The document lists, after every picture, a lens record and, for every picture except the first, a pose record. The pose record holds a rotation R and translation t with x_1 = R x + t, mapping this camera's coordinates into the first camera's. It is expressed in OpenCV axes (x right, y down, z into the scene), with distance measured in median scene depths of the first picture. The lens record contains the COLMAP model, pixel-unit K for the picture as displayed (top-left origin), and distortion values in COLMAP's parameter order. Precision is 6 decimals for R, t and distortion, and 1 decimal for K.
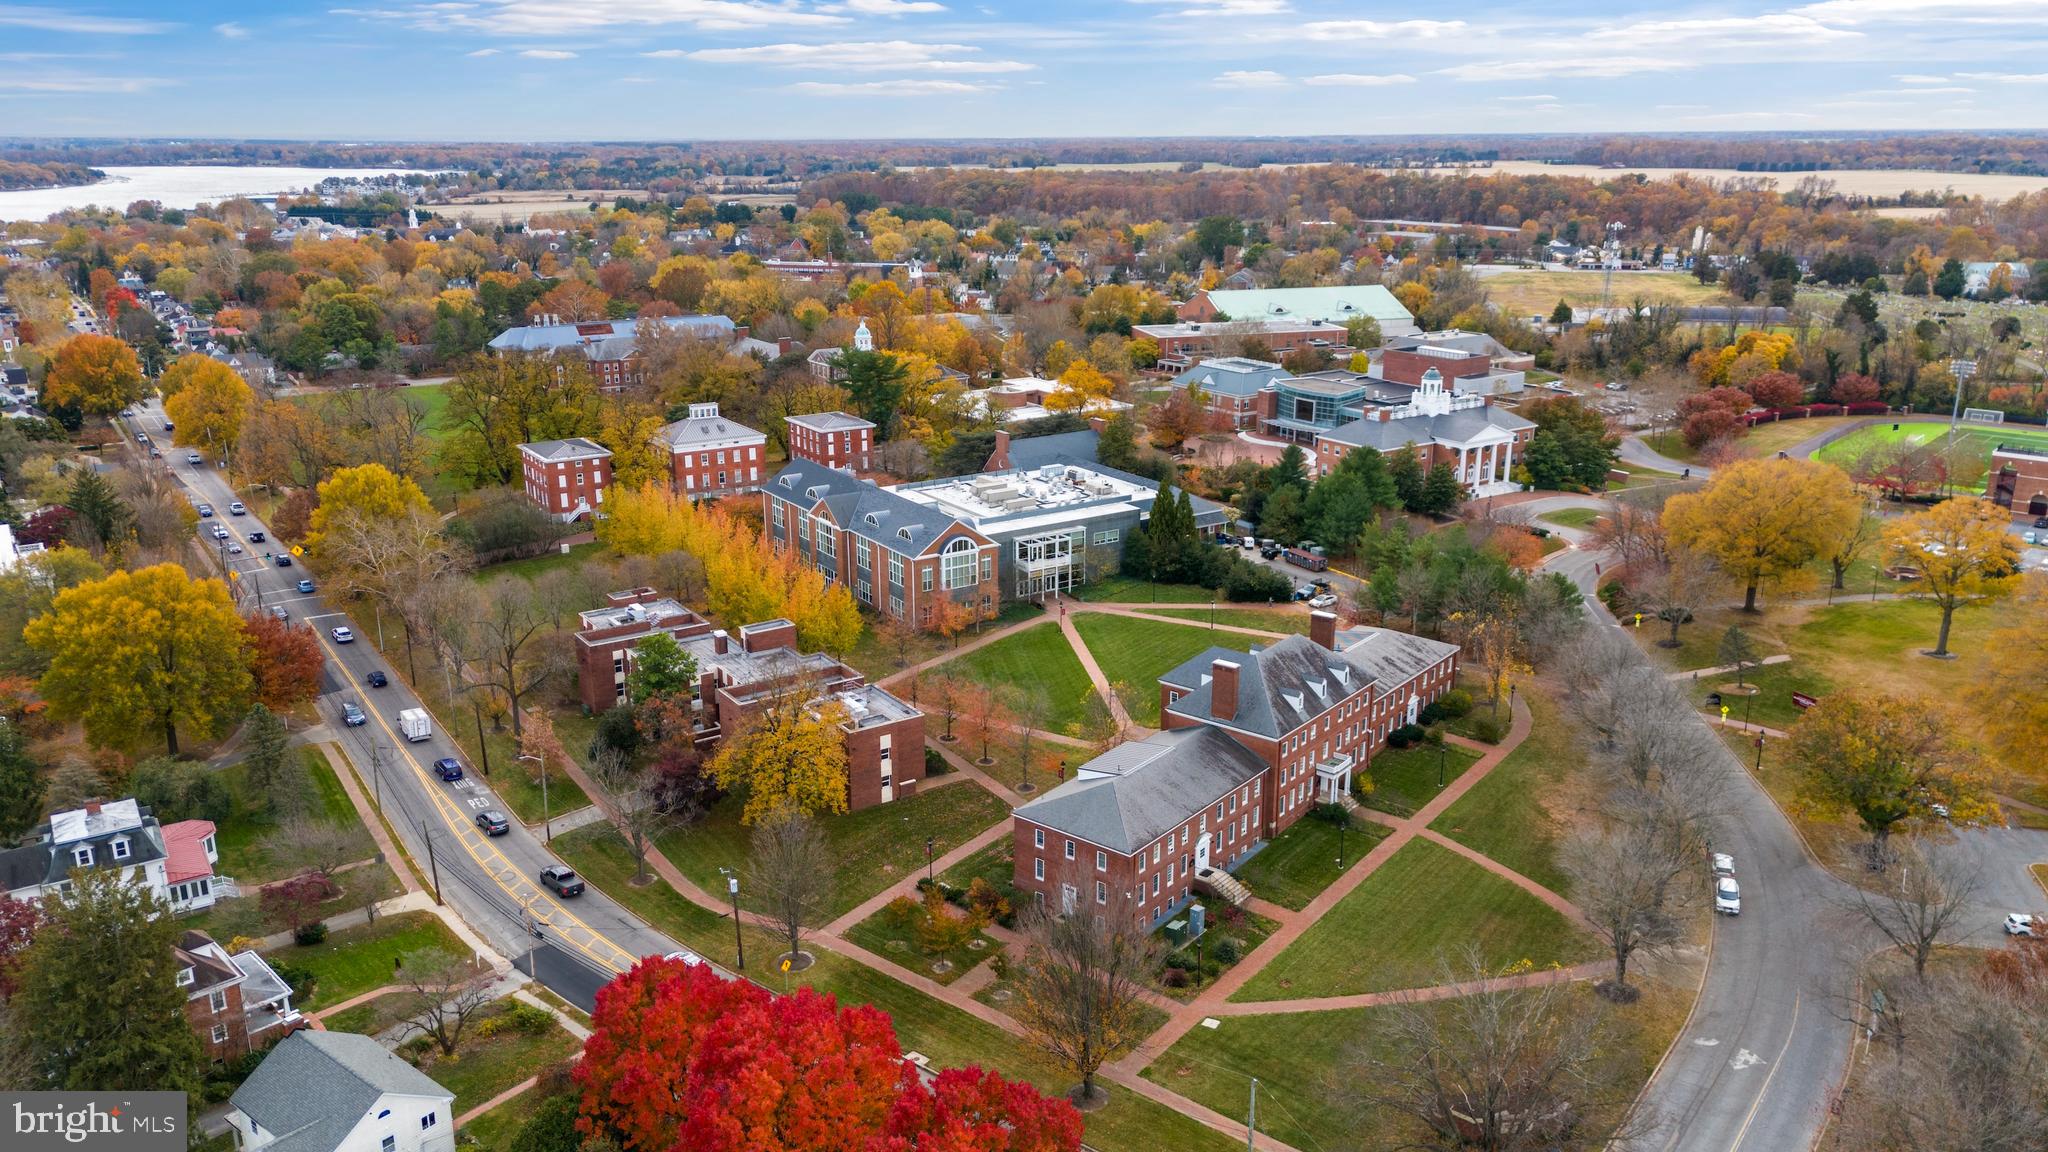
lens RADIAL K [[1511.3, 0, 1013.4], [0, 1511.3, 591.1], [0, 0, 1]] dist [0.072915, -0.063499]
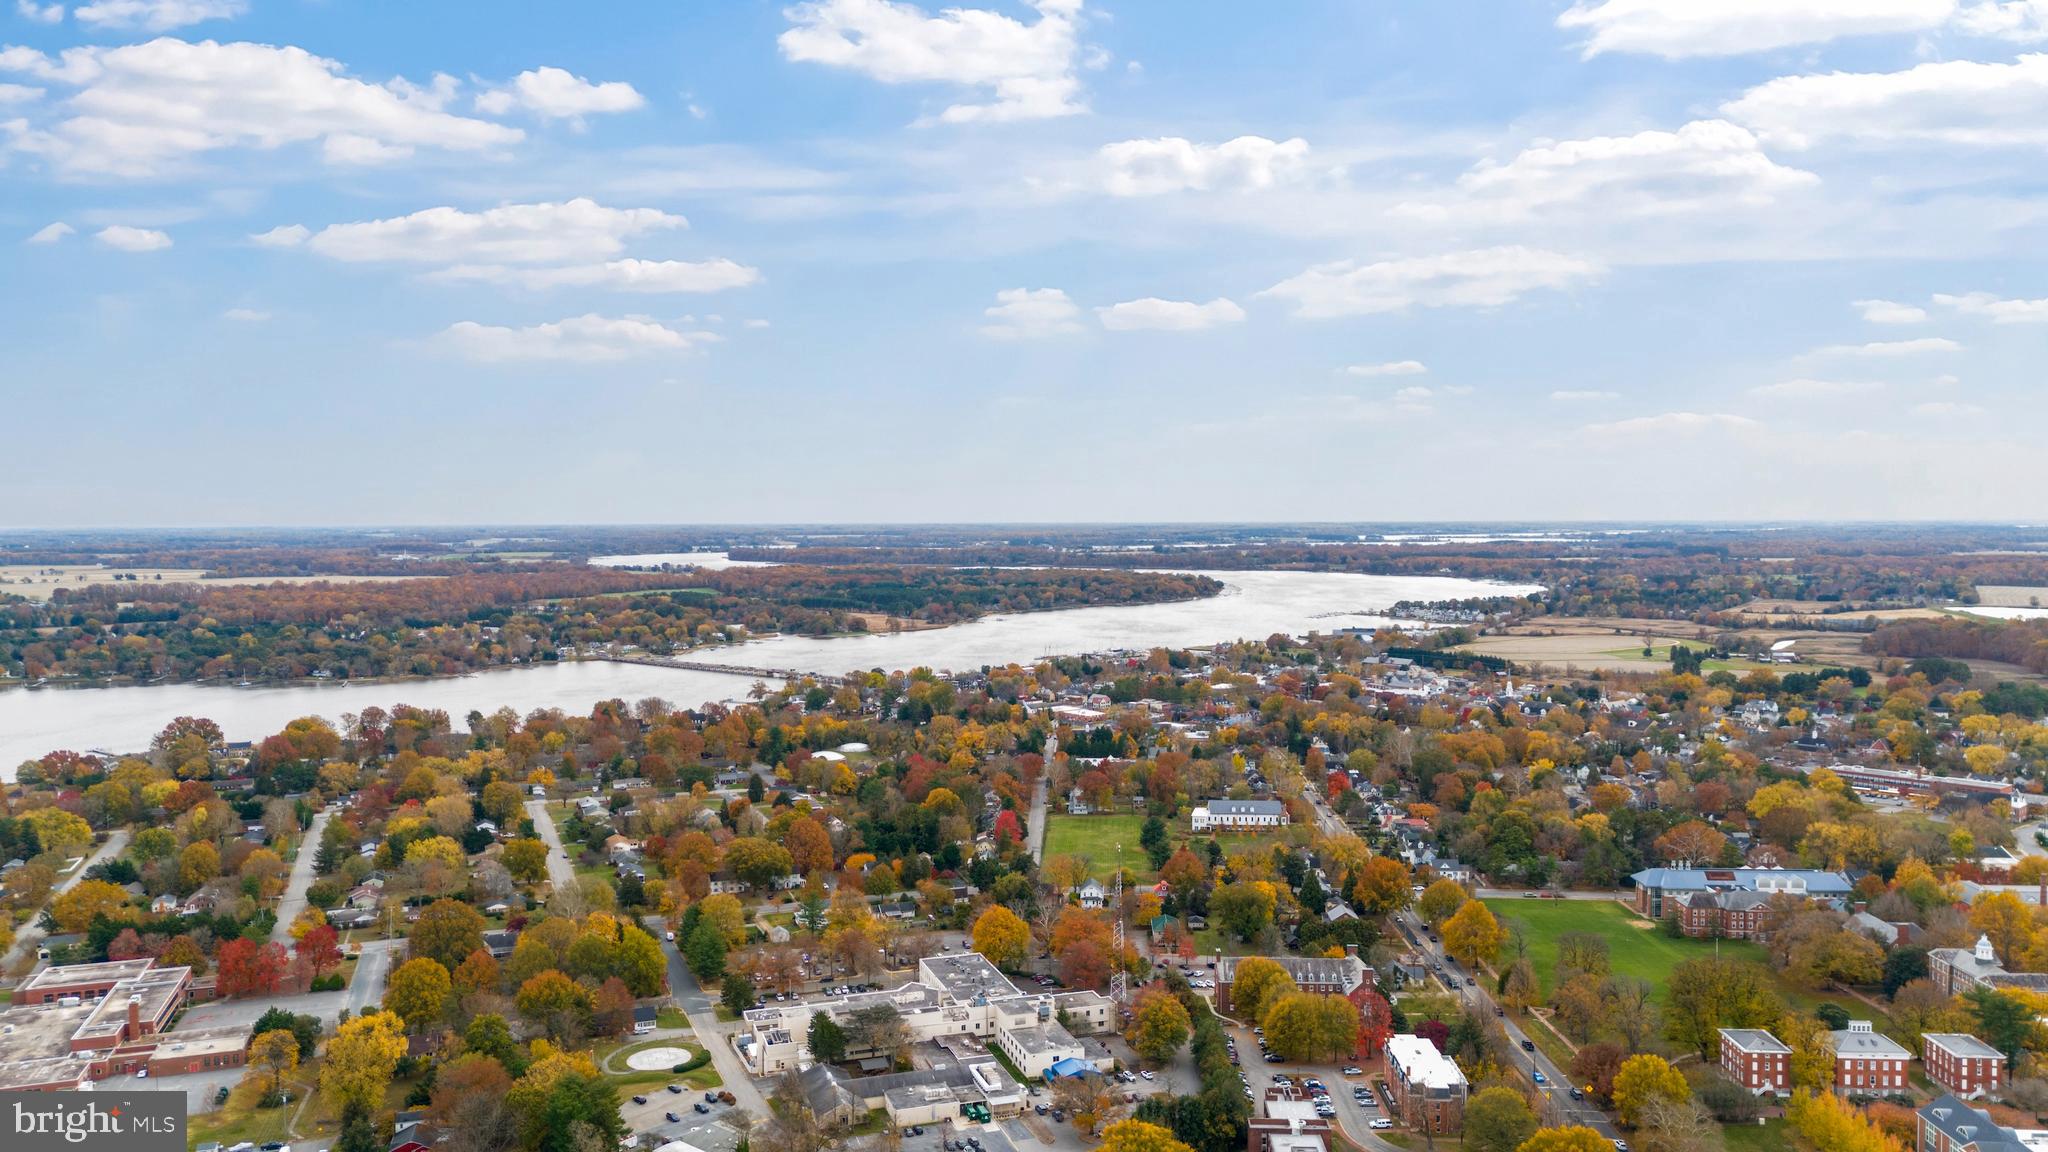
lens RADIAL K [[1511.3, 0, 1013.4], [0, 1511.3, 591.1], [0, 0, 1]] dist [0.072915, -0.063499]
pose [[0.807826, 0.031113, -0.588599, -0.006320], [-0.169361, 0.968747, -0.181234, -0.062640], [0.564565, 0.246092, 0.787848, -0.346924]]
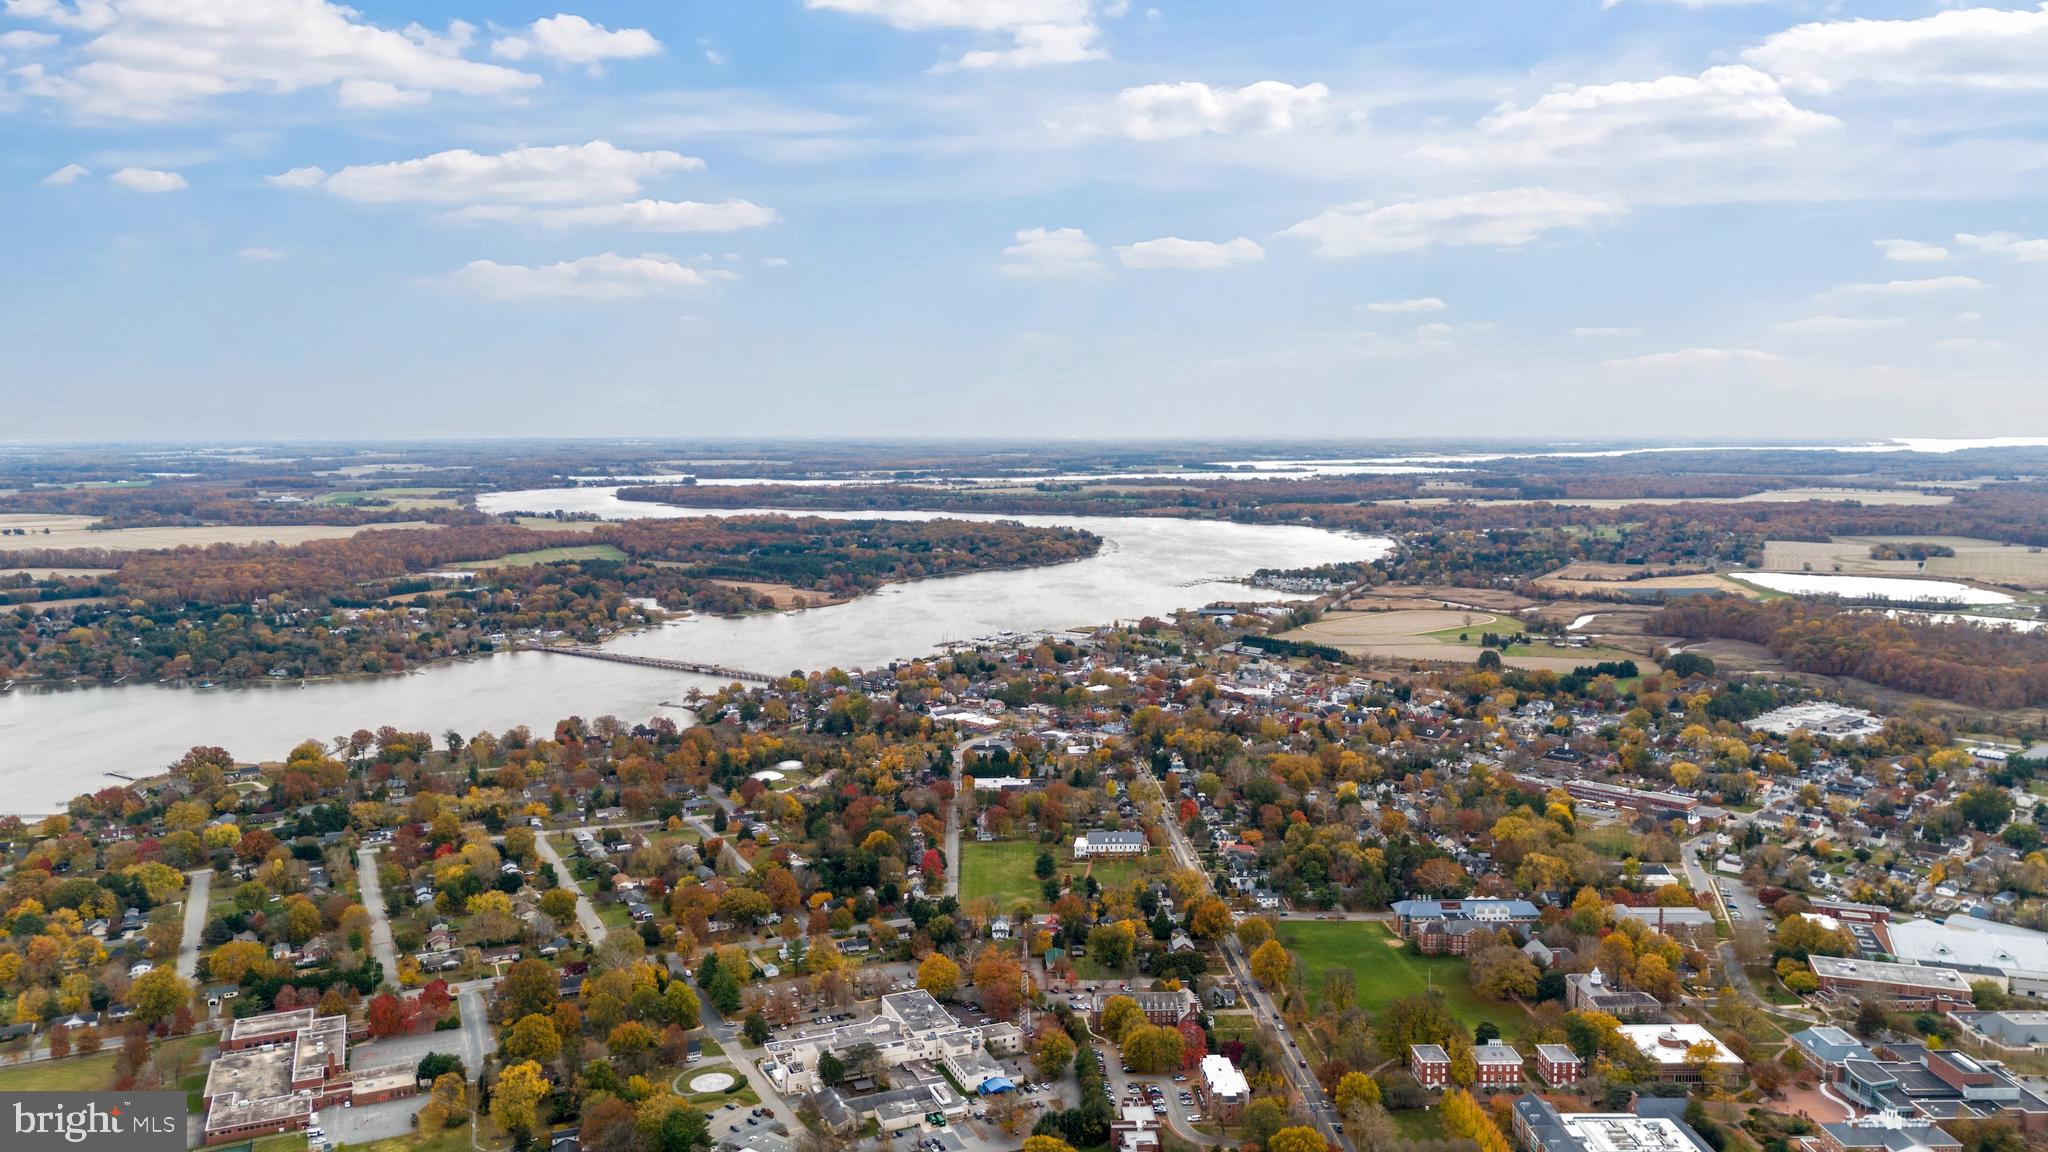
lens RADIAL K [[1511.3, 0, 1013.4], [0, 1511.3, 591.1], [0, 0, 1]] dist [0.072915, -0.063499]
pose [[0.851744, 0.060326, -0.520473, 0.167207], [-0.151761, 0.979173, -0.134862, -0.188599], [0.501498, 0.193856, 0.843161, -0.714607]]
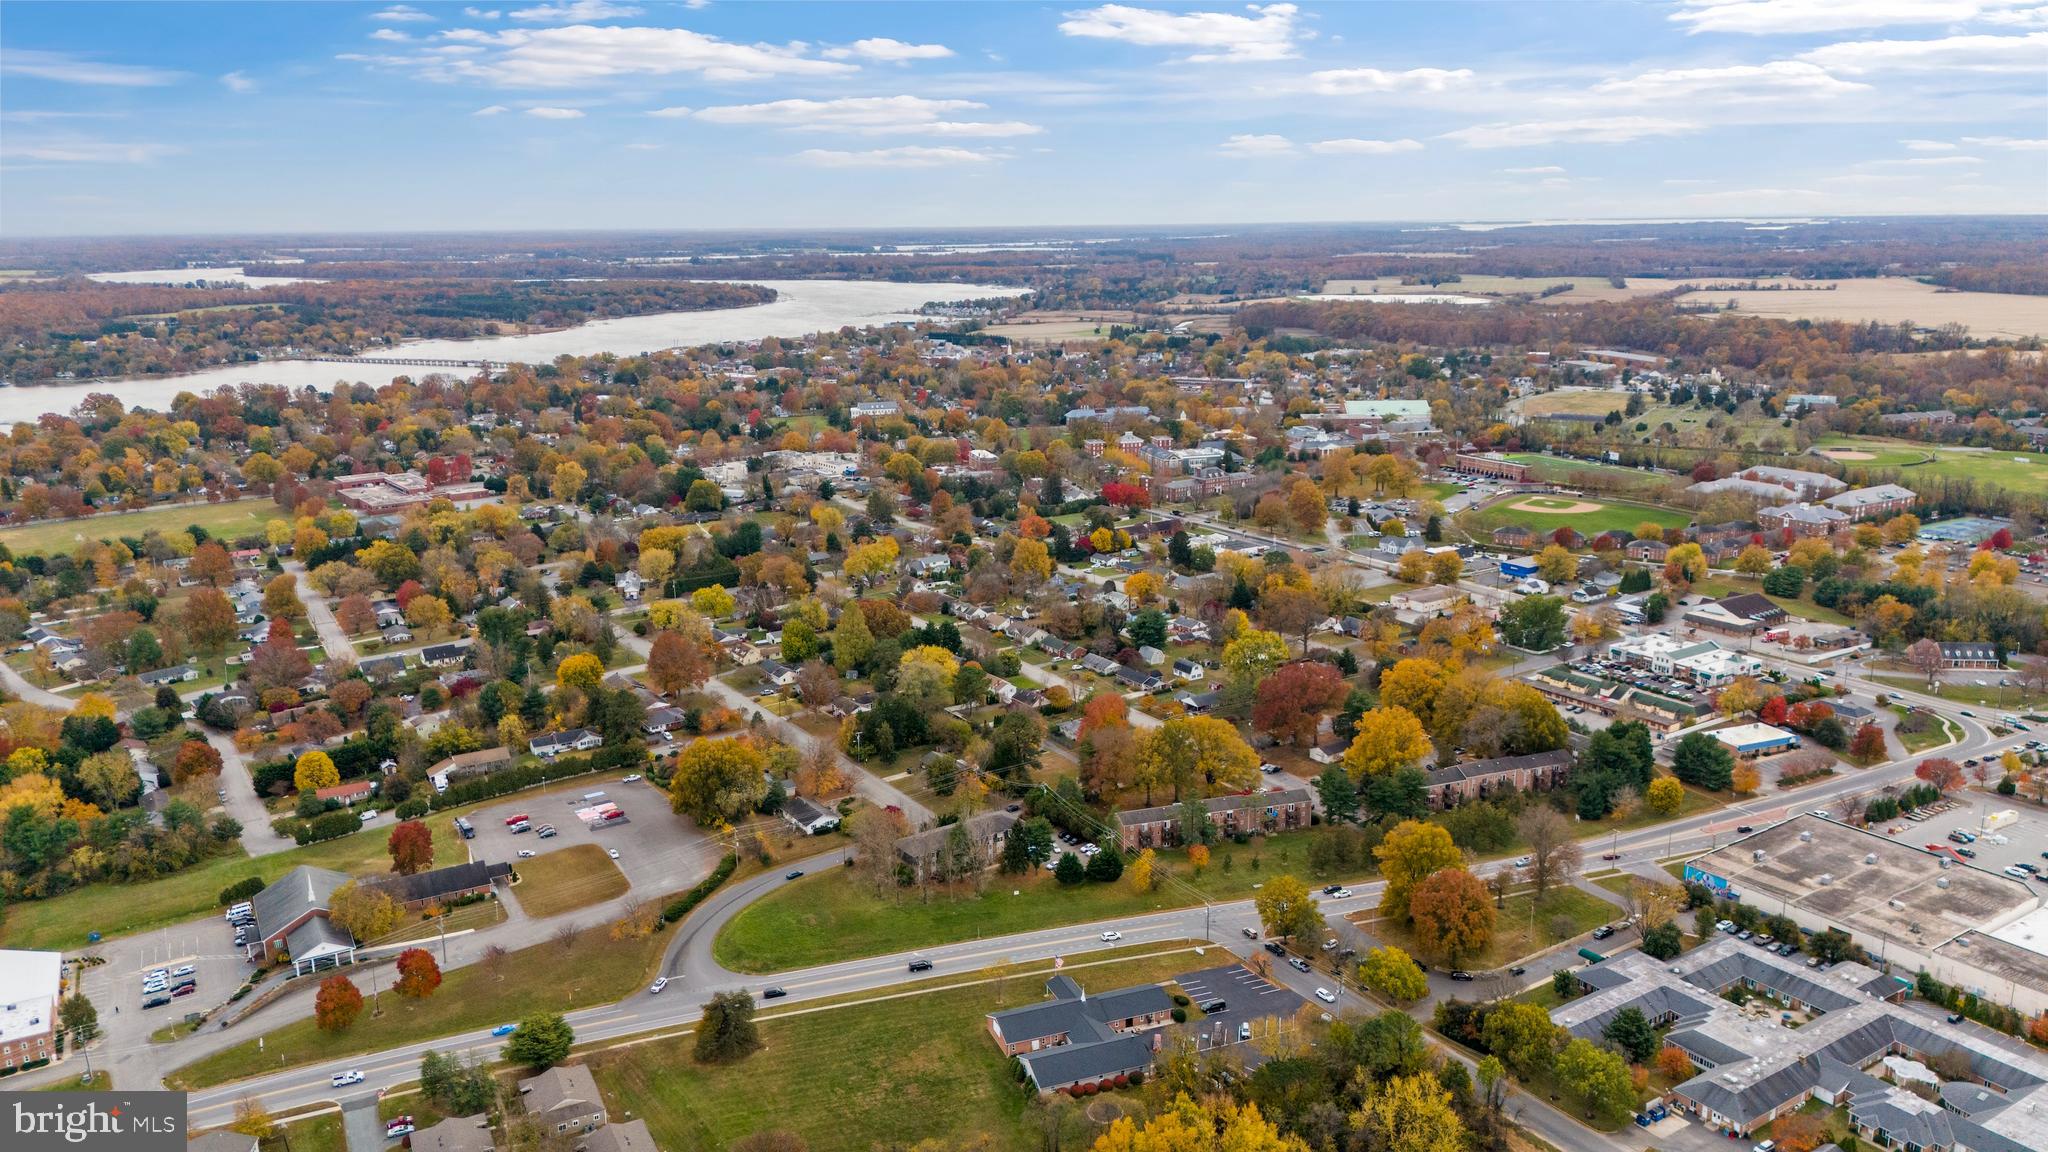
lens RADIAL K [[1506.3, 0, 1024.0], [0, 1506.3, 576.0], [0, 0, 1]] dist [0.132452, -0.185533]
pose [[0.954402, 0.061950, -0.292026, 0.376110], [-0.079023, 0.995763, -0.047023, 0.243793], [0.287876, 0.067956, 0.955254, -1.497058]]
